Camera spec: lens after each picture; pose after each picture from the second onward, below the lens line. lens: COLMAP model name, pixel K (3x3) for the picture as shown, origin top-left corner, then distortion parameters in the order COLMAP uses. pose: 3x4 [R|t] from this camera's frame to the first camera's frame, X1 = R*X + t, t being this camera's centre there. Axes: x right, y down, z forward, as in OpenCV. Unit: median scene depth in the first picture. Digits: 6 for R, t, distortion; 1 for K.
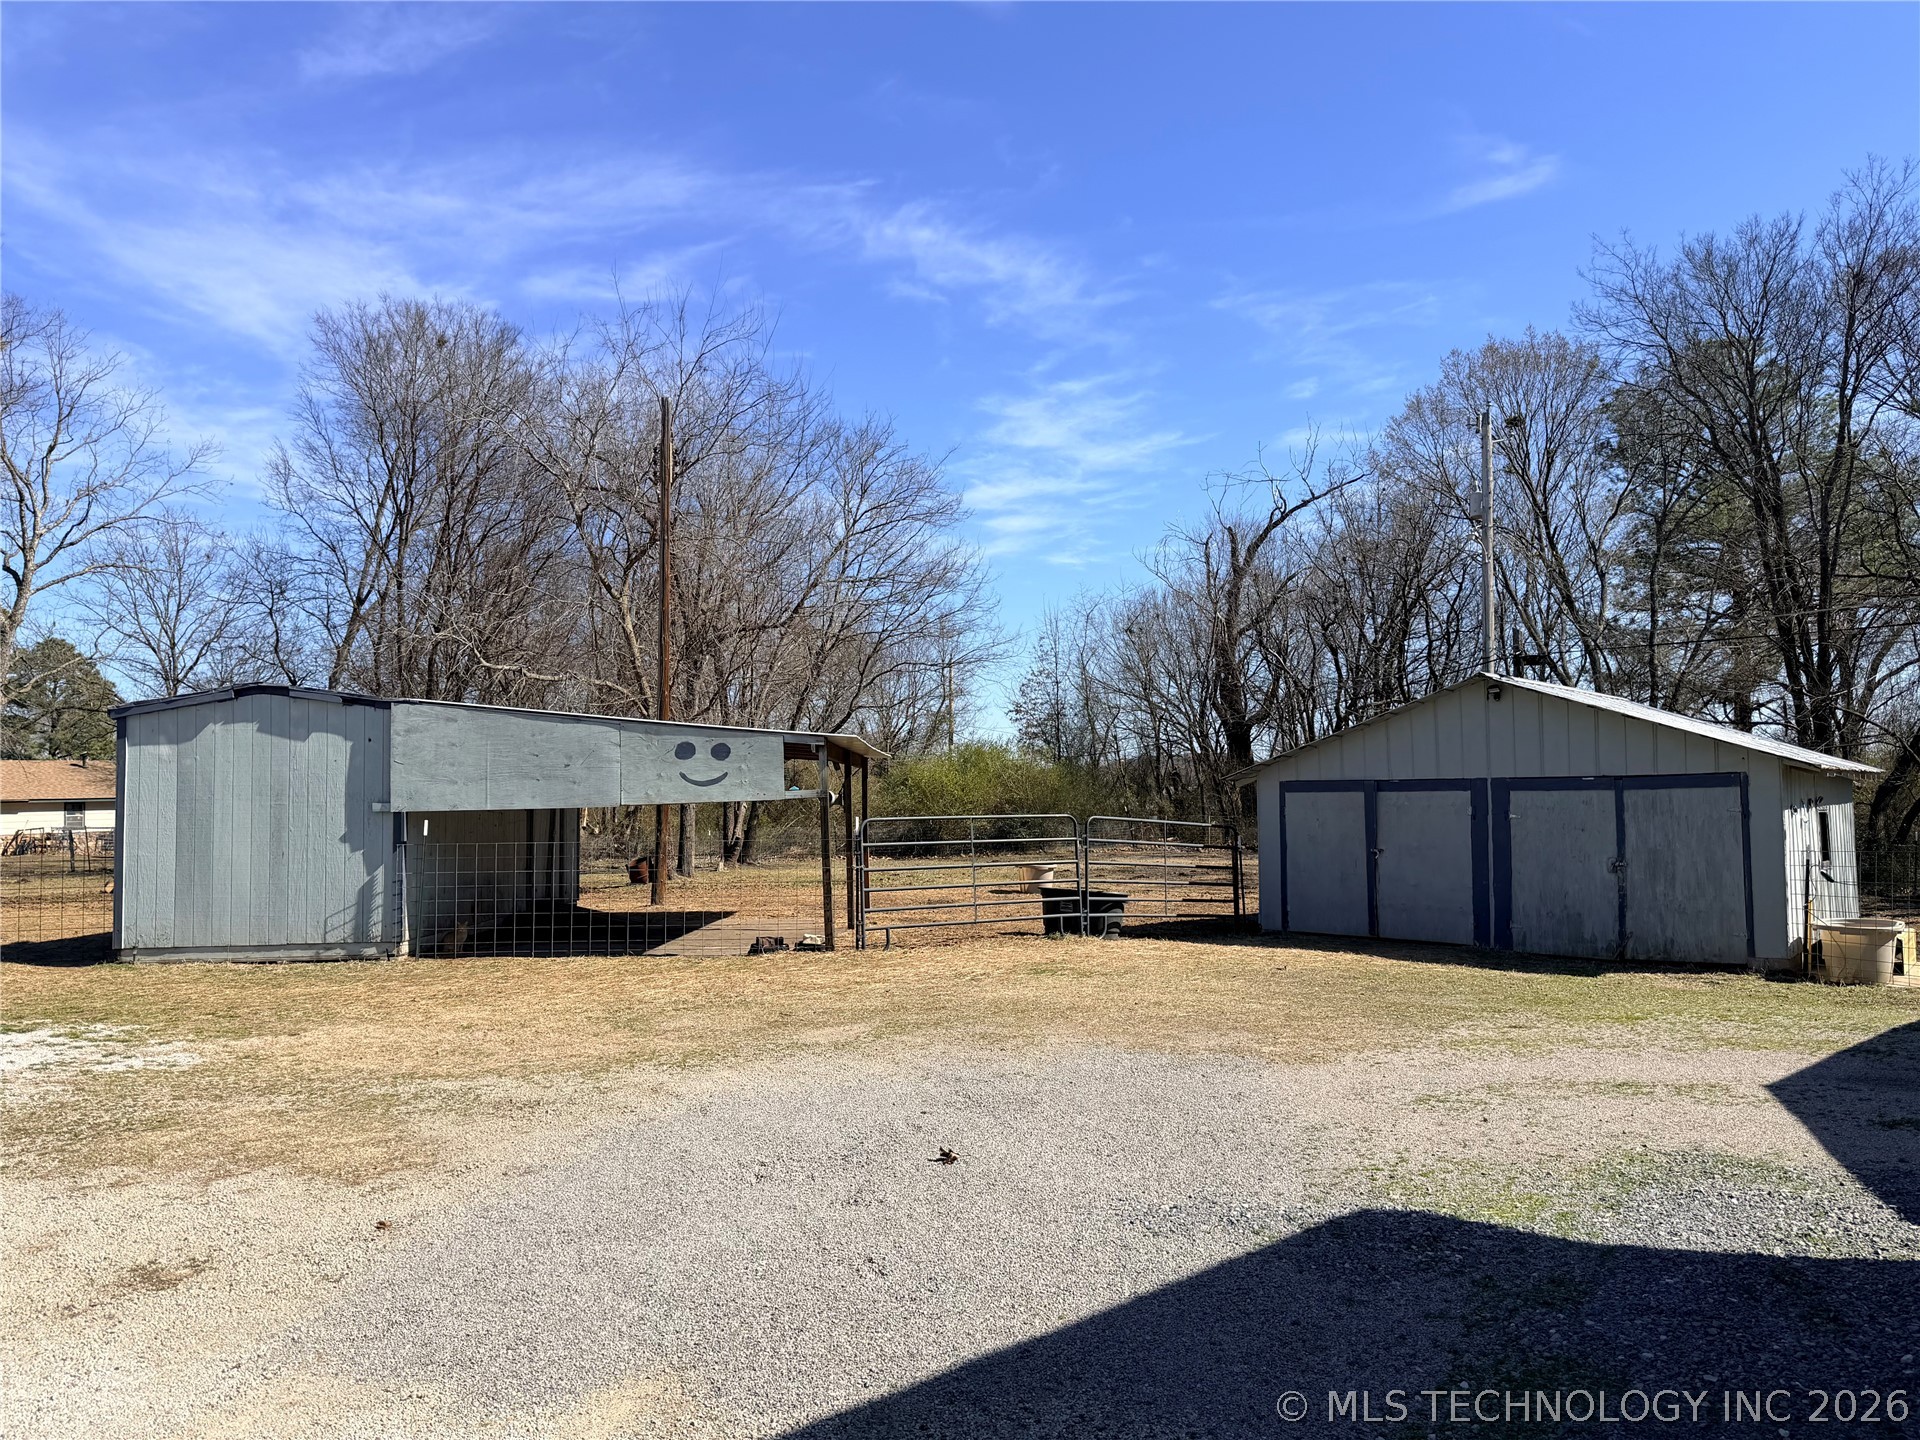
lens RADIAL K [[1330.9, 0, 957.7], [0, 1330.9, 737.0], [0, 0, 1]] dist [0.093557, -0.085935]
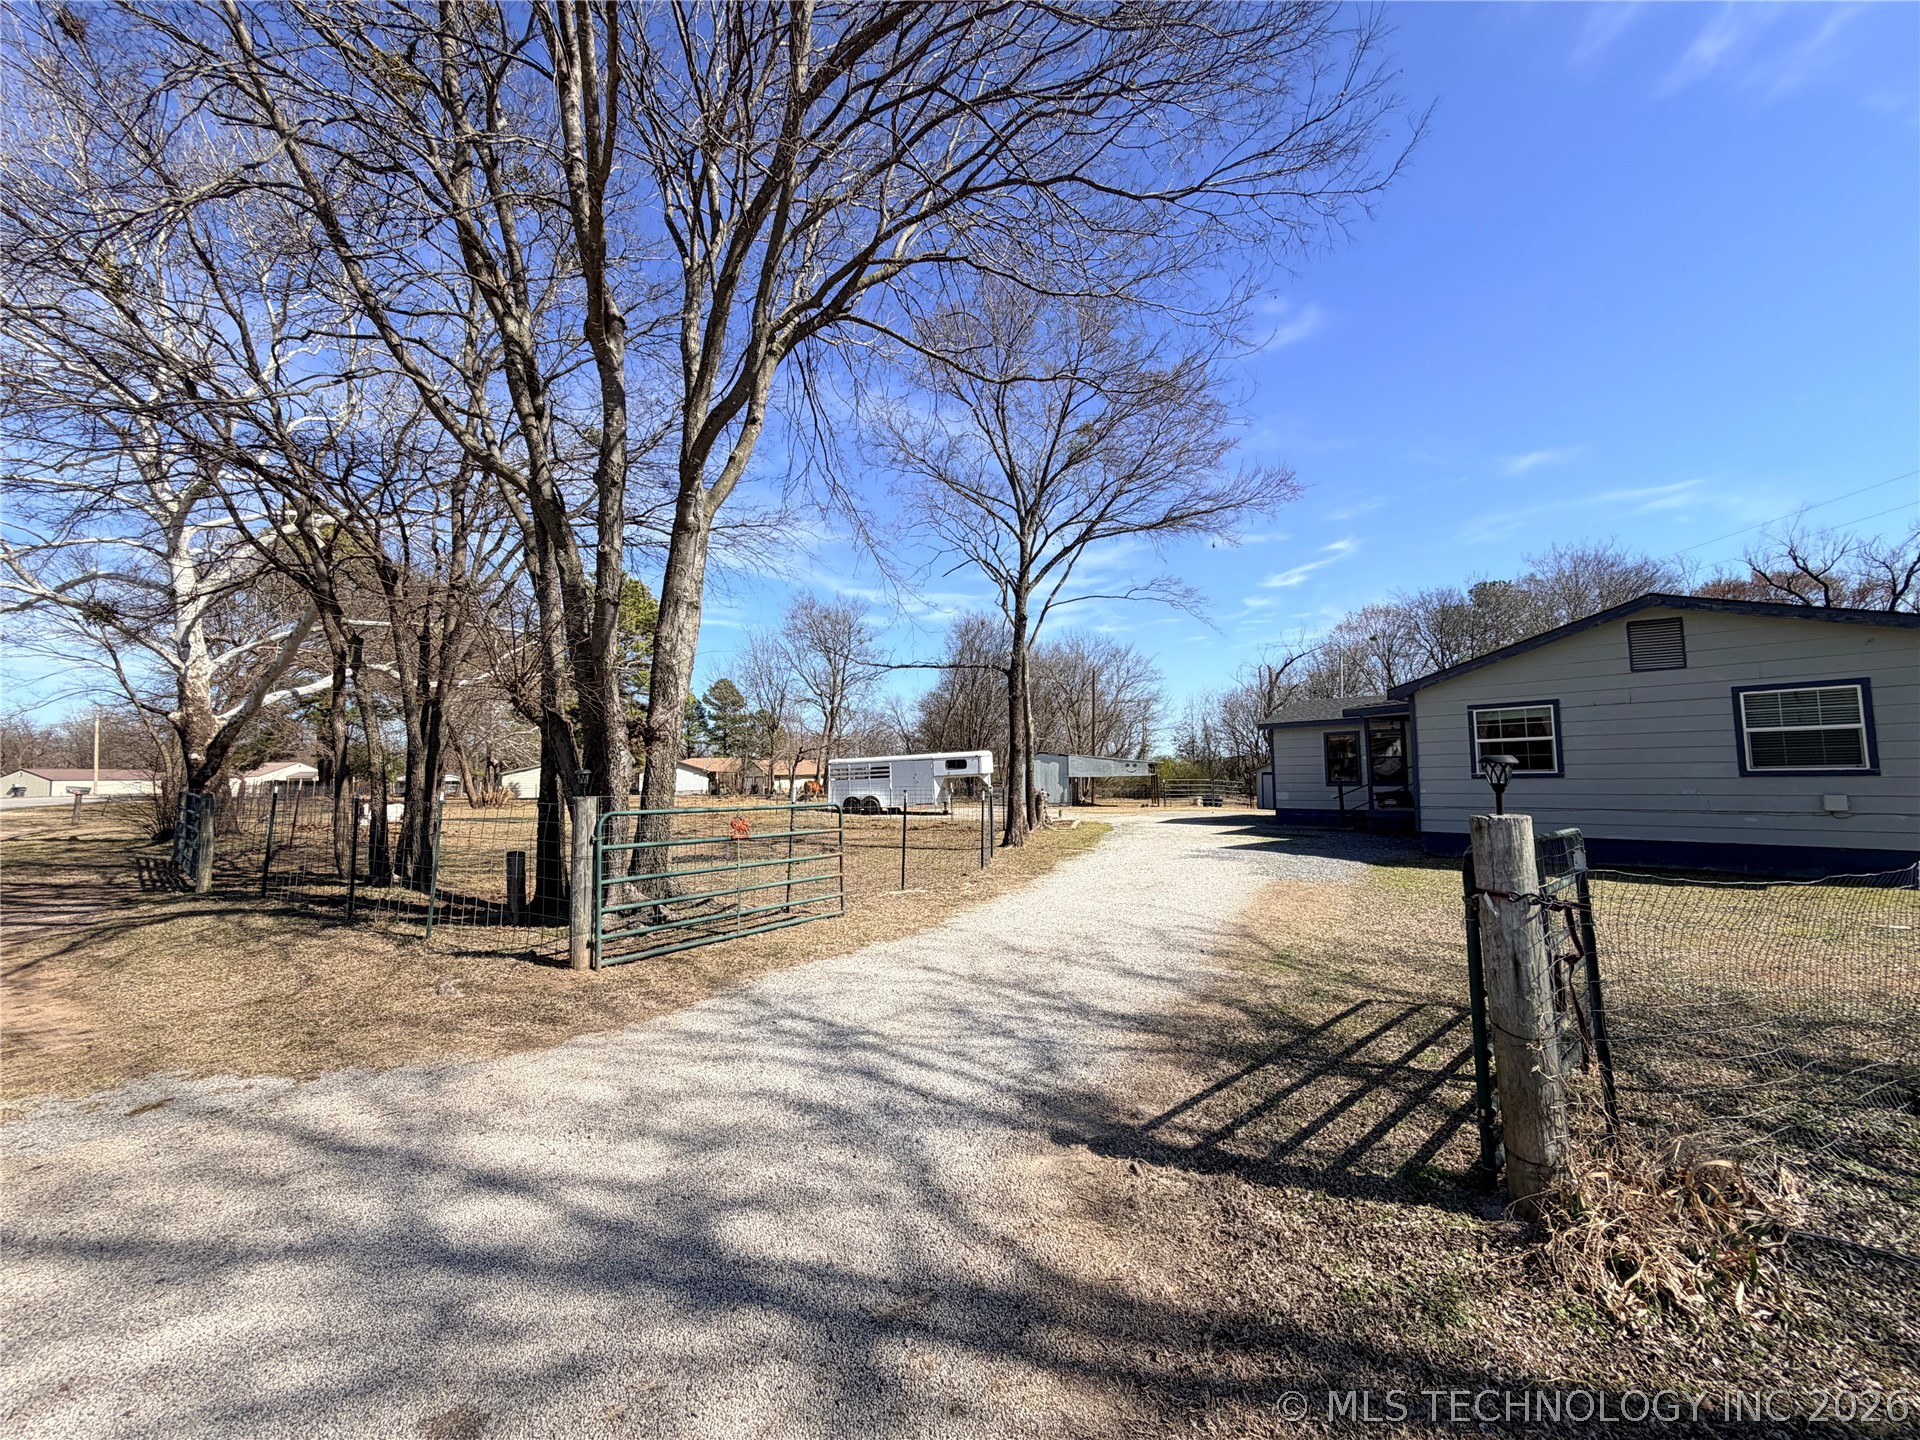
lens RADIAL K [[763.9, 0, 956.8], [0, 763.9, 722.5], [0, 0, 1]] dist [0.000774, -0.000308]
pose [[0.977212, -0.005830, -0.212187, -0.046989], [0.000069, 0.999631, -0.027147, -0.015266], [0.212267, 0.026514, 0.976852, -0.405317]]
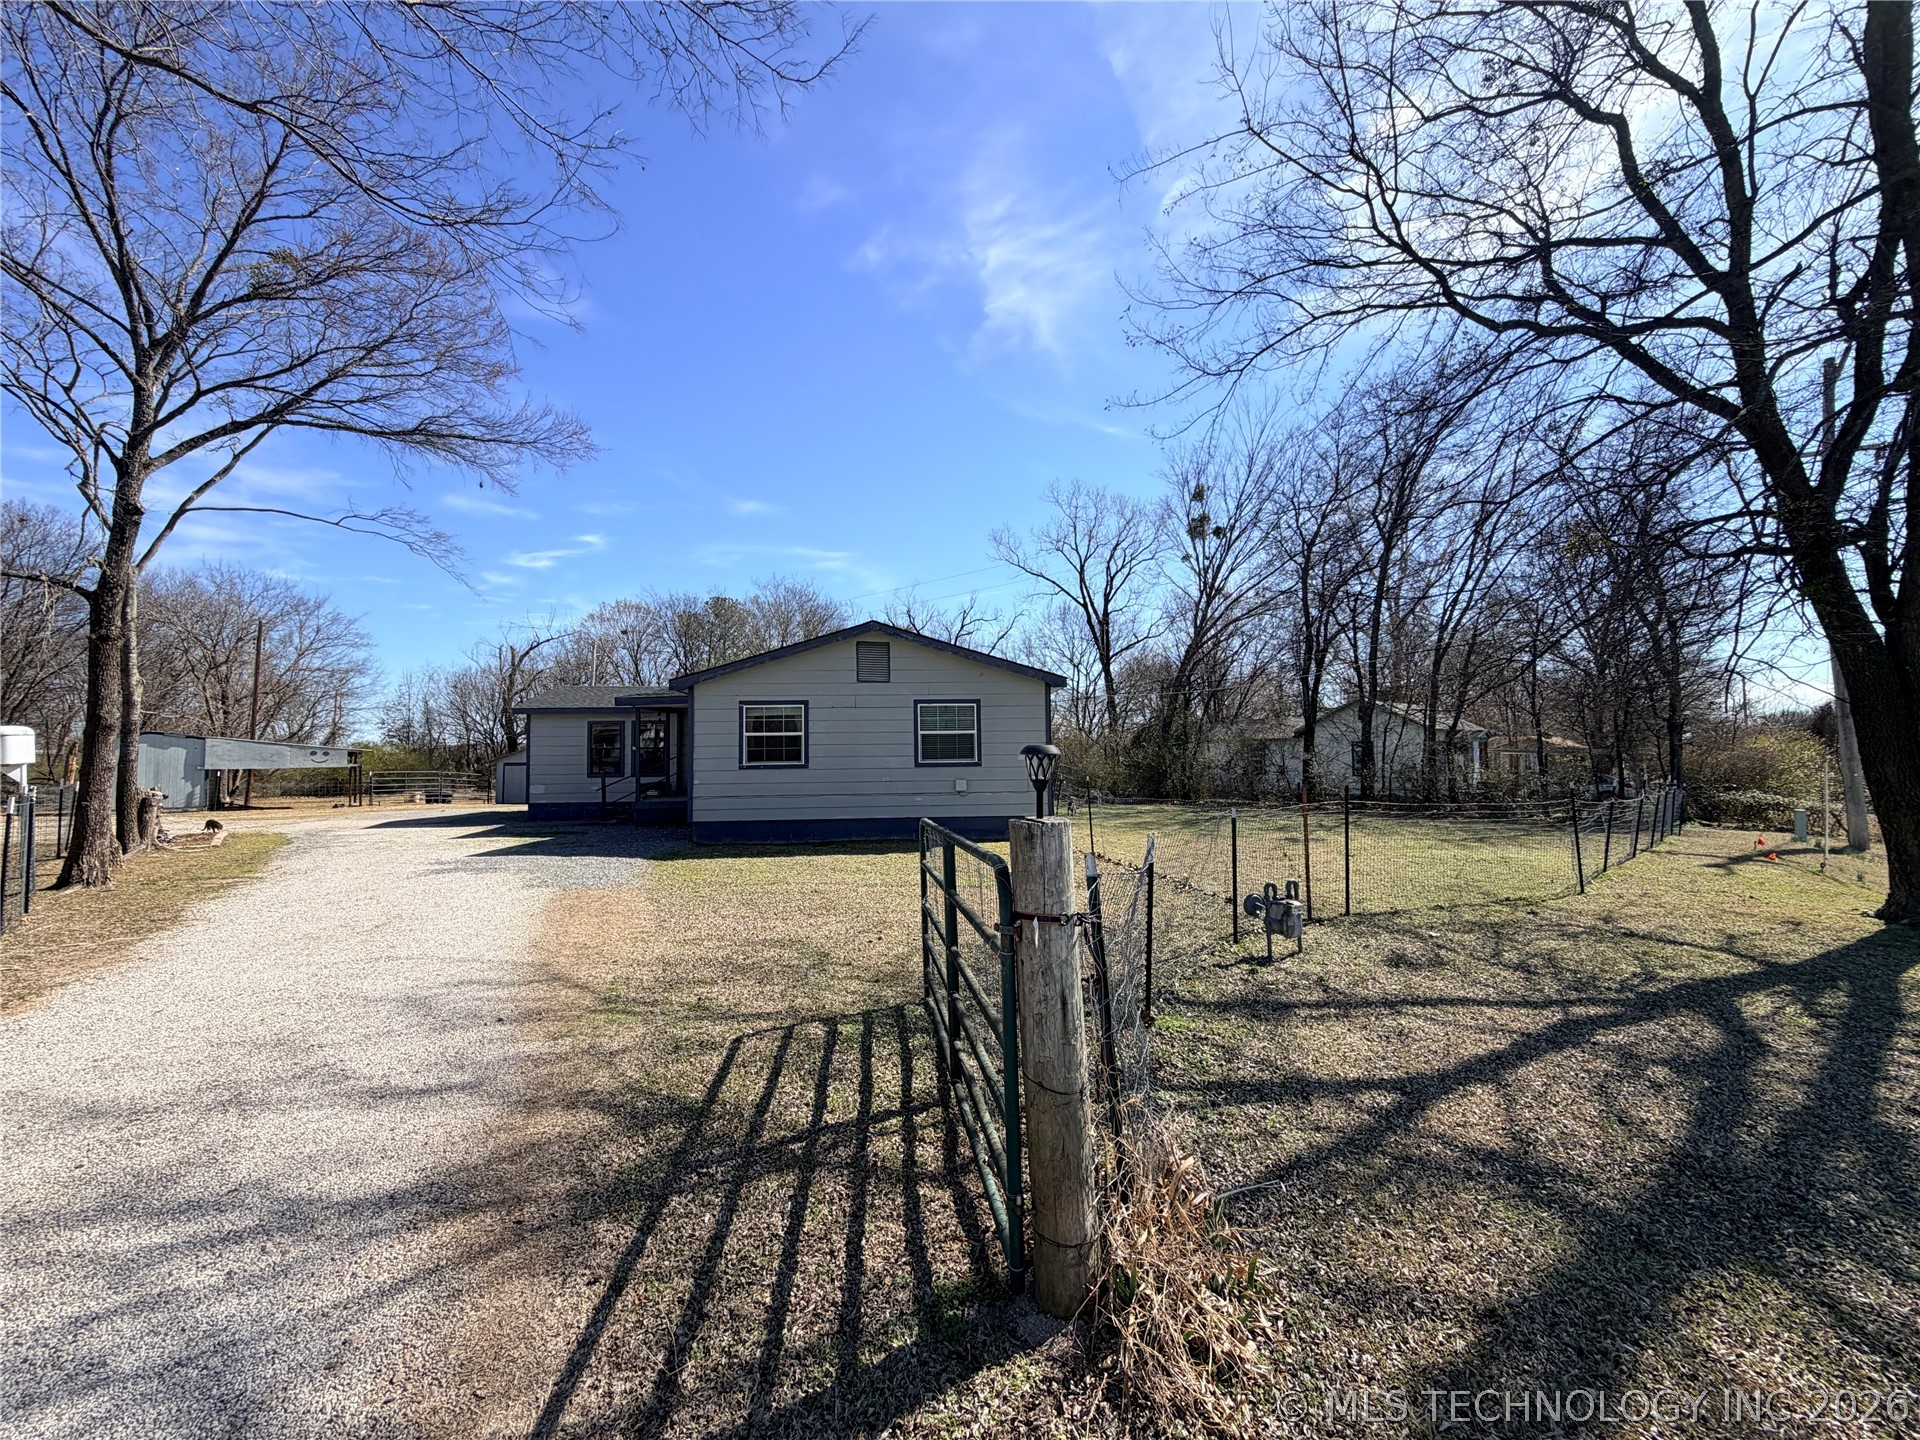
lens RADIAL K [[763.9, 0, 956.8], [0, 763.9, 722.5], [0, 0, 1]] dist [0.000774, -0.000308]
pose [[0.755740, 0.044572, 0.653353, -0.052013], [-0.032219, 0.999004, -0.030884, -0.014440], [-0.654079, 0.002290, 0.756423, -0.381510]]
